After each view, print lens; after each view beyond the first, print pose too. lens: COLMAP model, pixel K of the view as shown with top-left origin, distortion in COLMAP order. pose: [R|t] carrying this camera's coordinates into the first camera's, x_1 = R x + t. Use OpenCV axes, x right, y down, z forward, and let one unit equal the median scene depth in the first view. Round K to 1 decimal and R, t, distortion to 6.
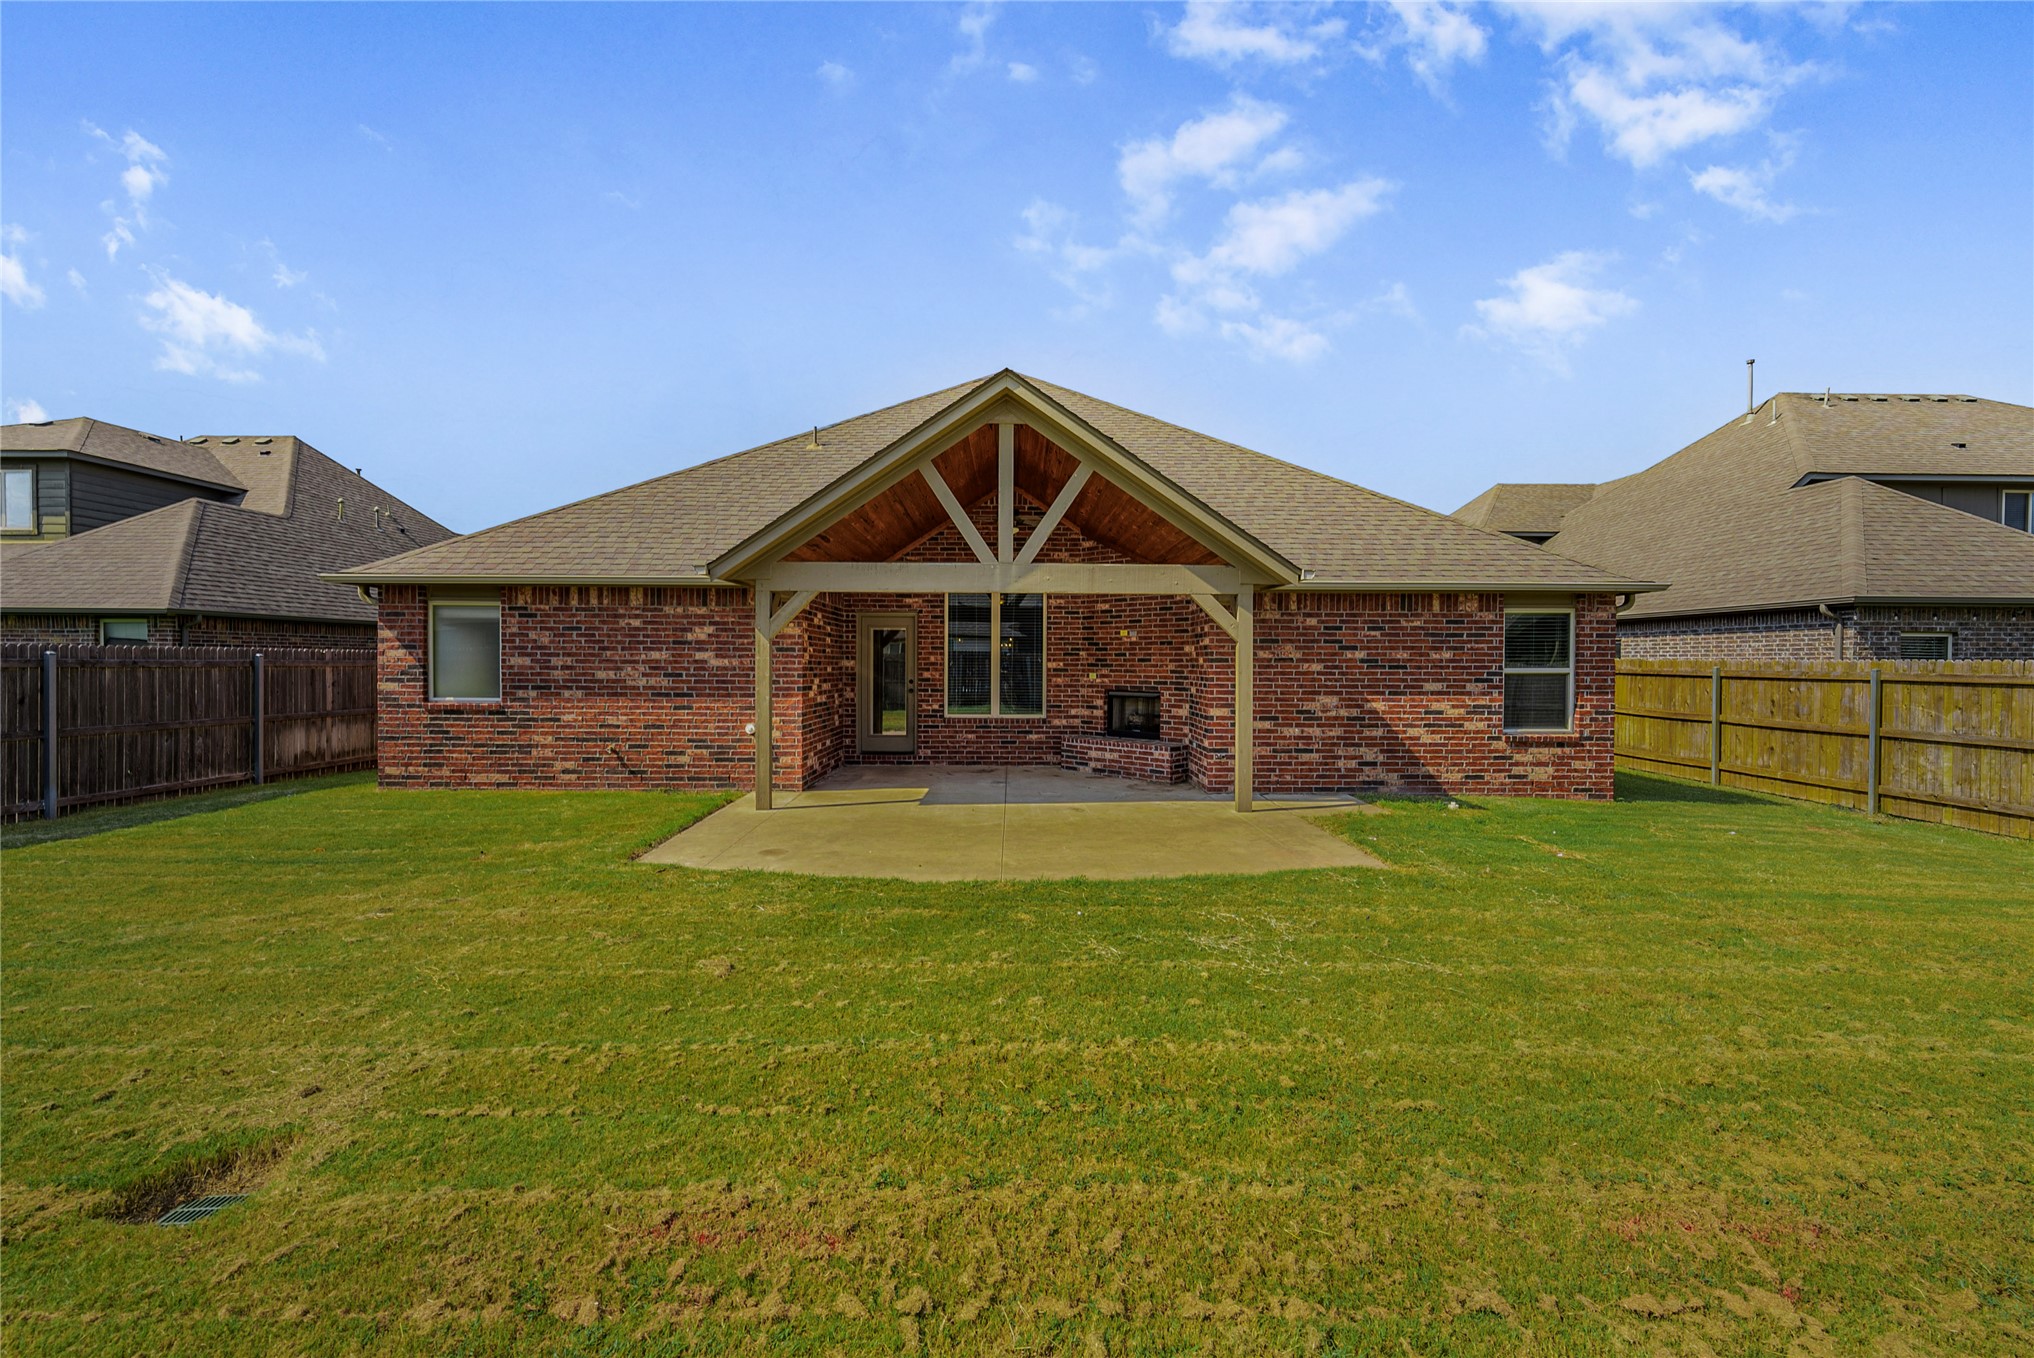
lens RADIAL K [[833.2, 0, 1023.7], [0, 833.2, 675.7], [0, 0, 1]] dist [-0.009710, -0.000689]
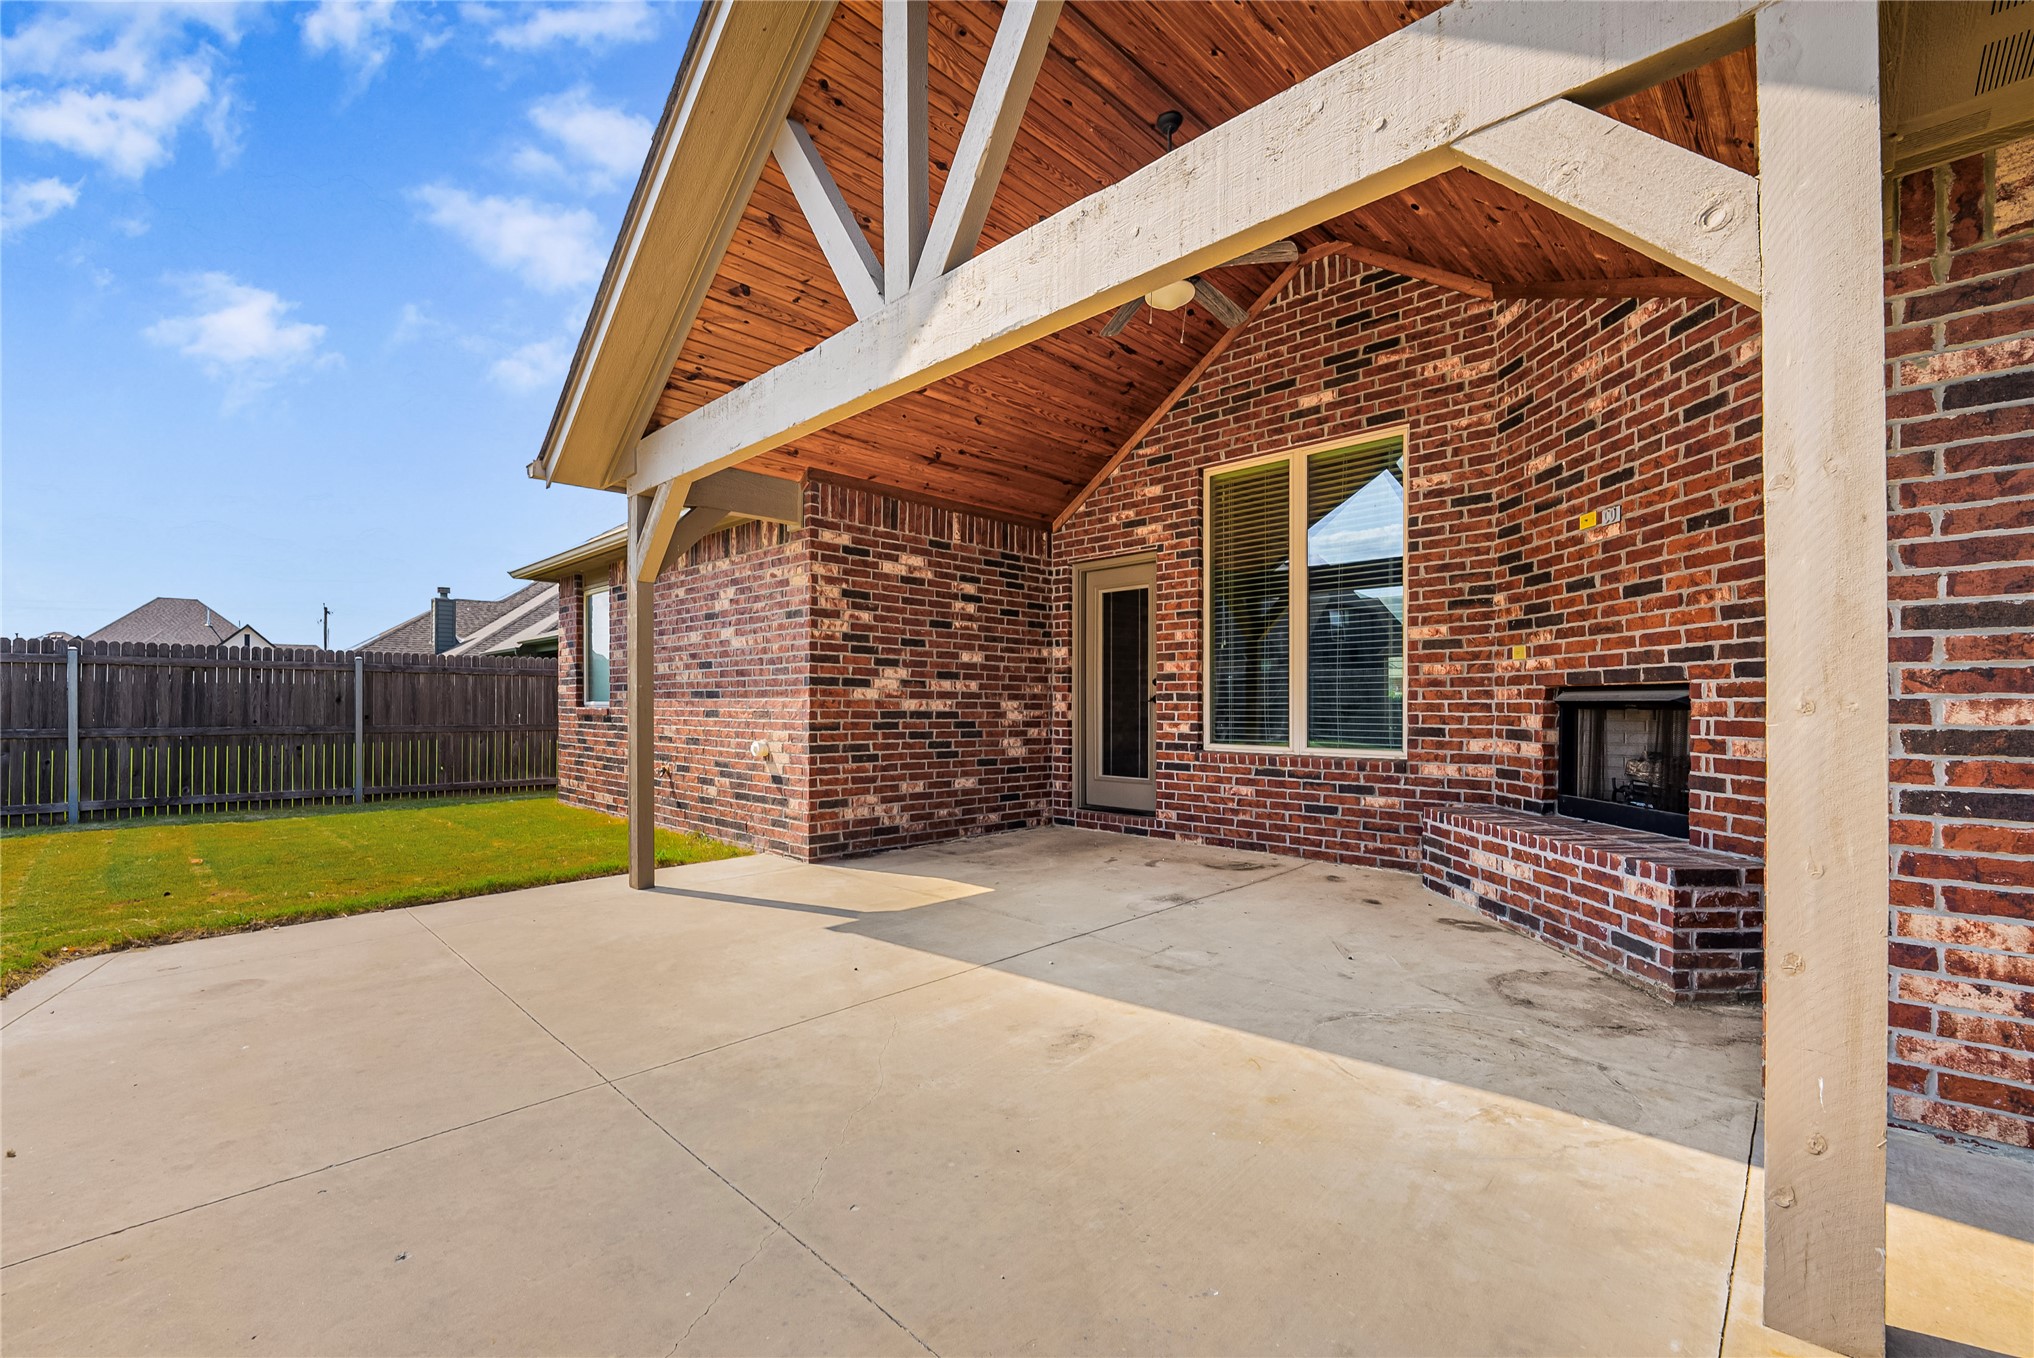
lens RADIAL K [[850.9, 0, 1014.6], [0, 850.9, 706.2], [0, 0, 1]] dist [-0.003910, -0.000472]
pose [[0.701343, -0.003935, -0.712813, 0.242600], [-0.009302, 0.999849, -0.014671, 0.039943], [0.712763, 0.016920, 0.701201, 0.689938]]
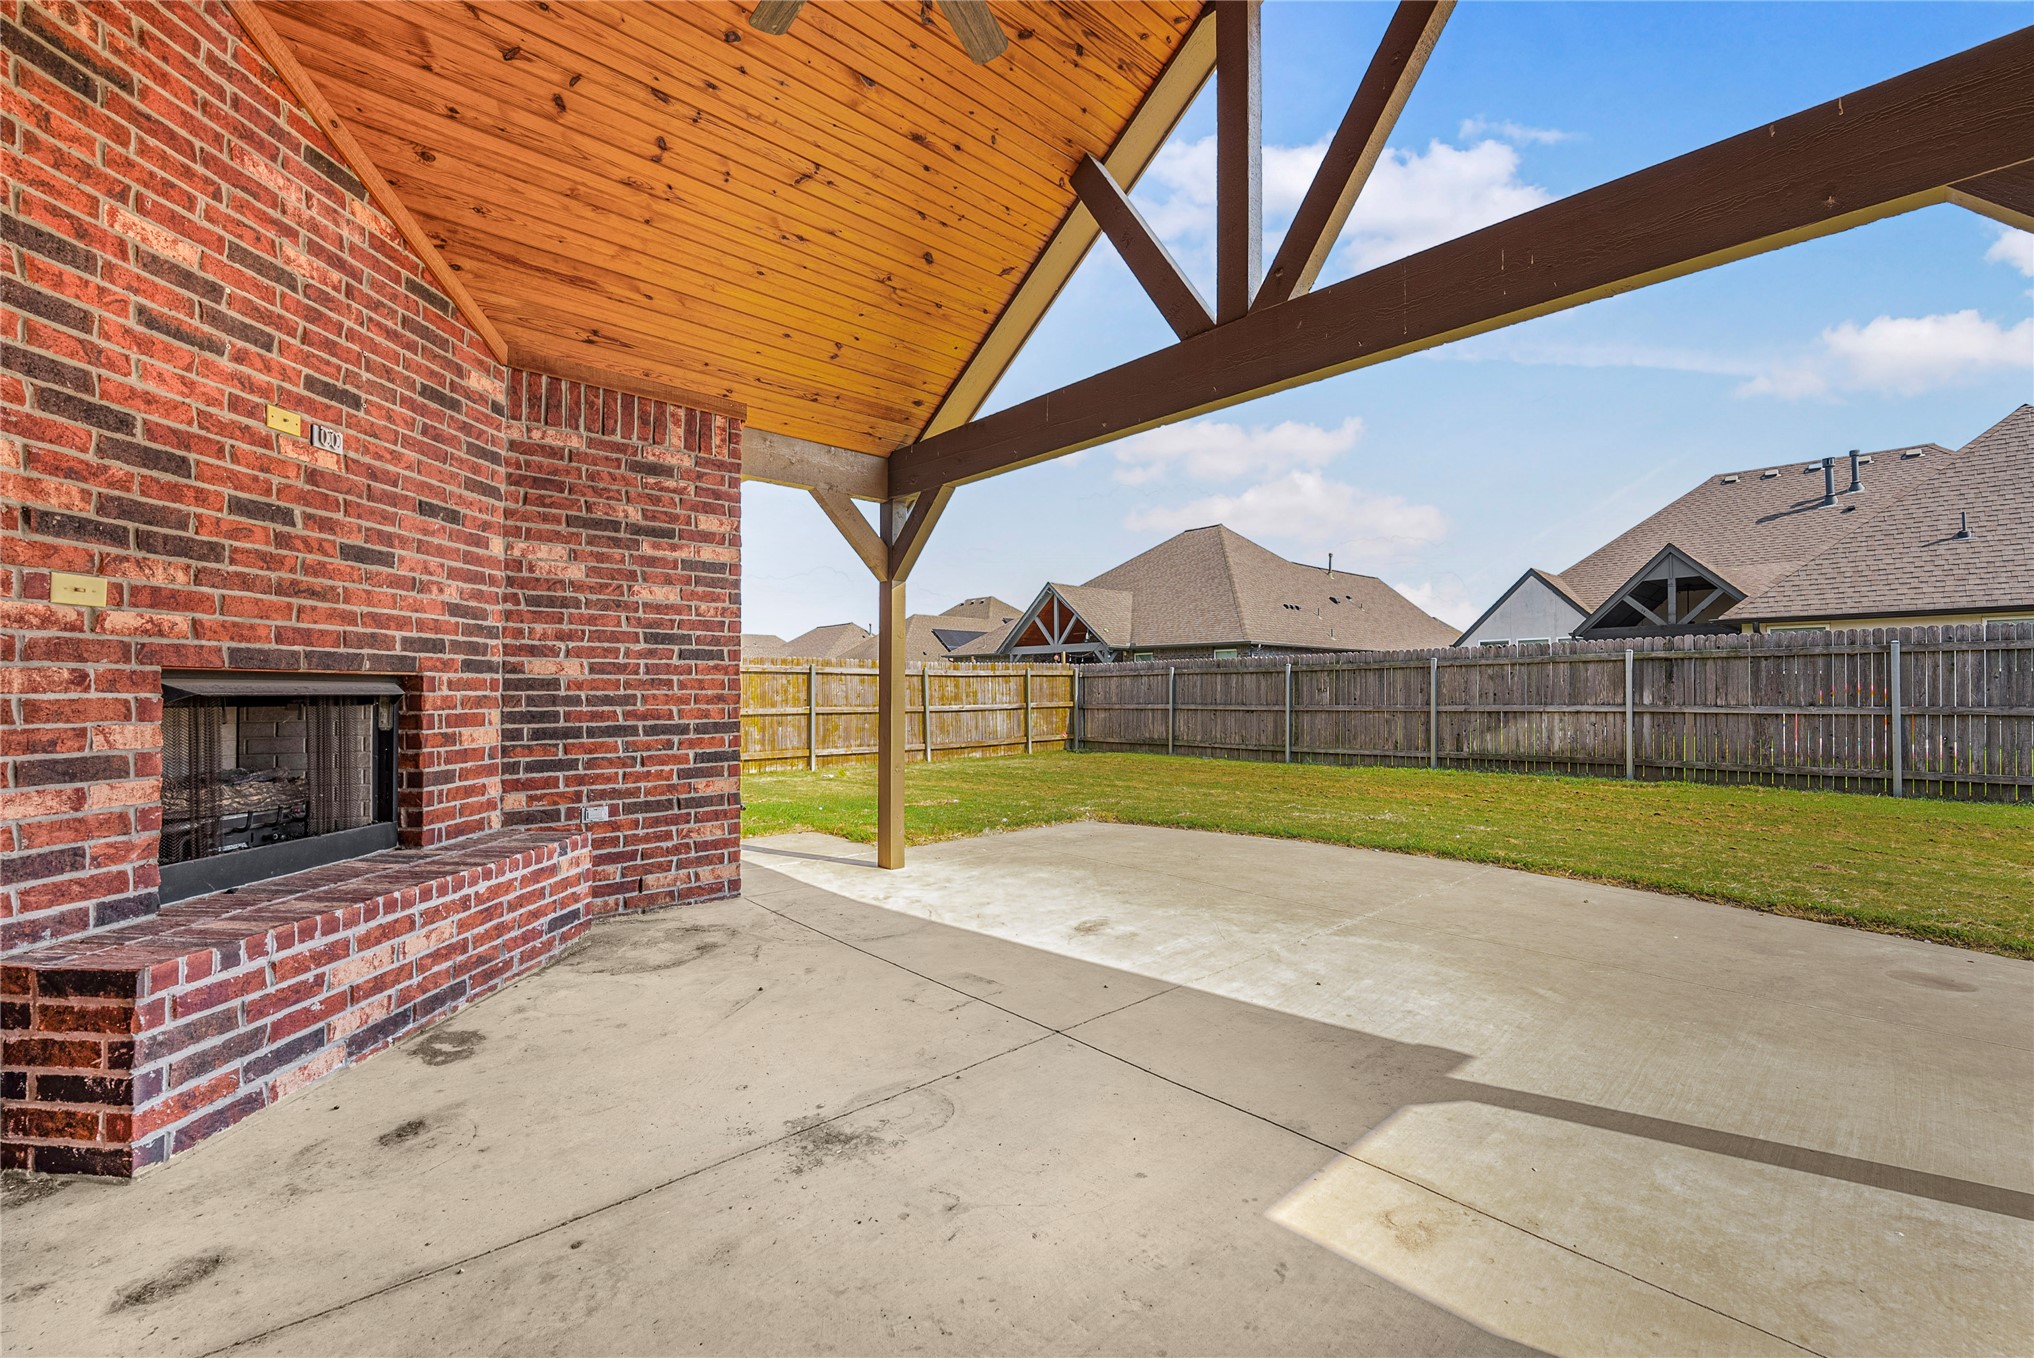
lens RADIAL K [[843.4, 0, 1016.6], [0, 843.4, 675.7], [0, 0, 1]] dist [-0.008501, -0.000463]
pose [[-0.658858, 0.008150, 0.752223, -0.218233], [0.012941, 0.999916, 0.000500, 0.025302], [-0.752156, 0.010064, -0.658908, 1.185303]]
